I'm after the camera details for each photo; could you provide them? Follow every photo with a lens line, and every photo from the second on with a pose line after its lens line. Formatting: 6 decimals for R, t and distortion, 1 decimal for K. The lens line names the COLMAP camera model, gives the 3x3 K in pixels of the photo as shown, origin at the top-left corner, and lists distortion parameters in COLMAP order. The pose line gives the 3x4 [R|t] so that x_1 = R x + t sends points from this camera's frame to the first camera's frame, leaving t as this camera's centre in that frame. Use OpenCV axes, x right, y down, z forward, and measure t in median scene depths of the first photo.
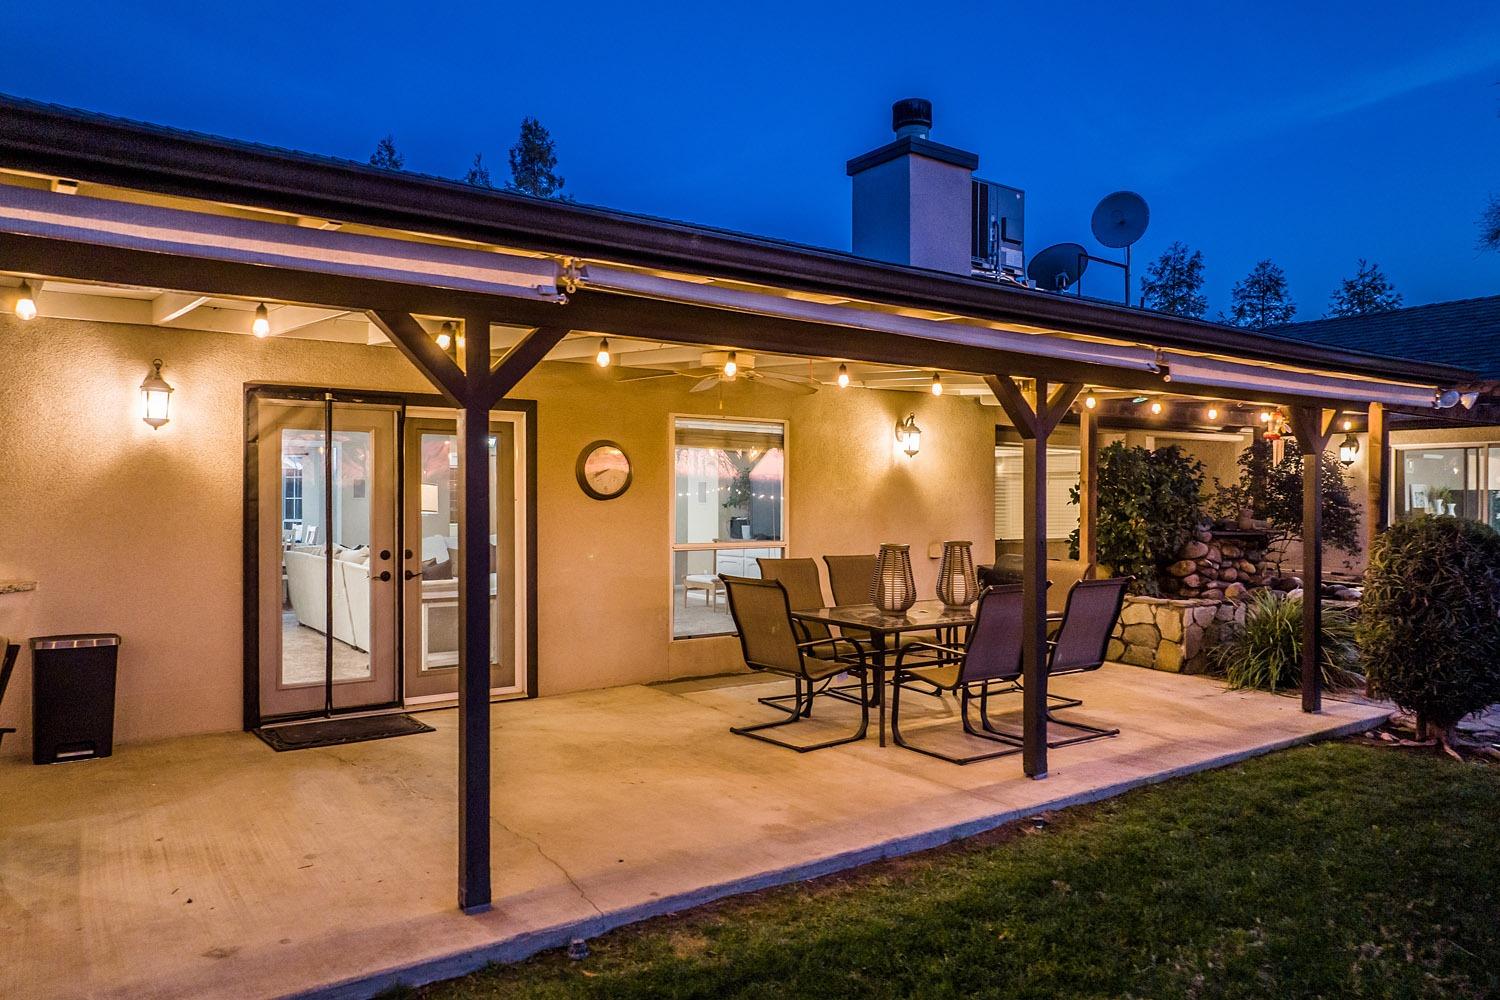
lens RADIAL K [[1013.9, 0, 745.9], [0, 1013.9, 504.3], [0, 0, 1]] dist [-0.001474, -0.003252]
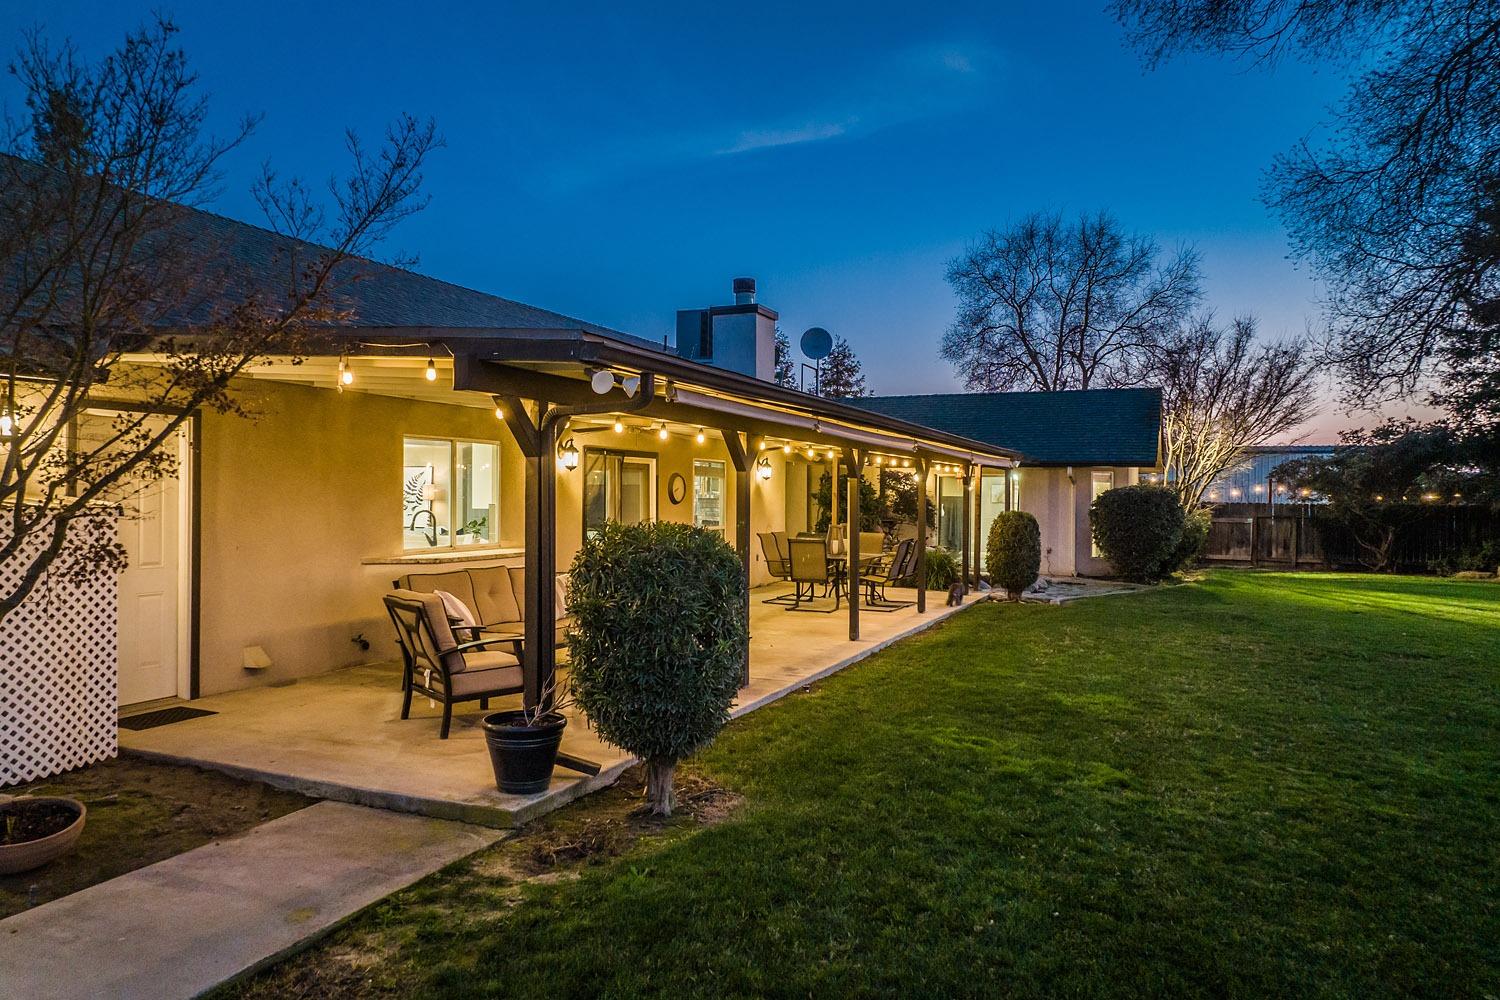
lens RADIAL K [[1042.6, 0, 752.0], [0, 1042.6, 499.8], [0, 0, 1]] dist [-0.000620, 0.001548]
pose [[0.851589, 0.005990, 0.524176, -0.844213], [-0.001421, 0.999957, -0.009117, 0.002010], [-0.524208, 0.007019, 0.851561, -0.590362]]
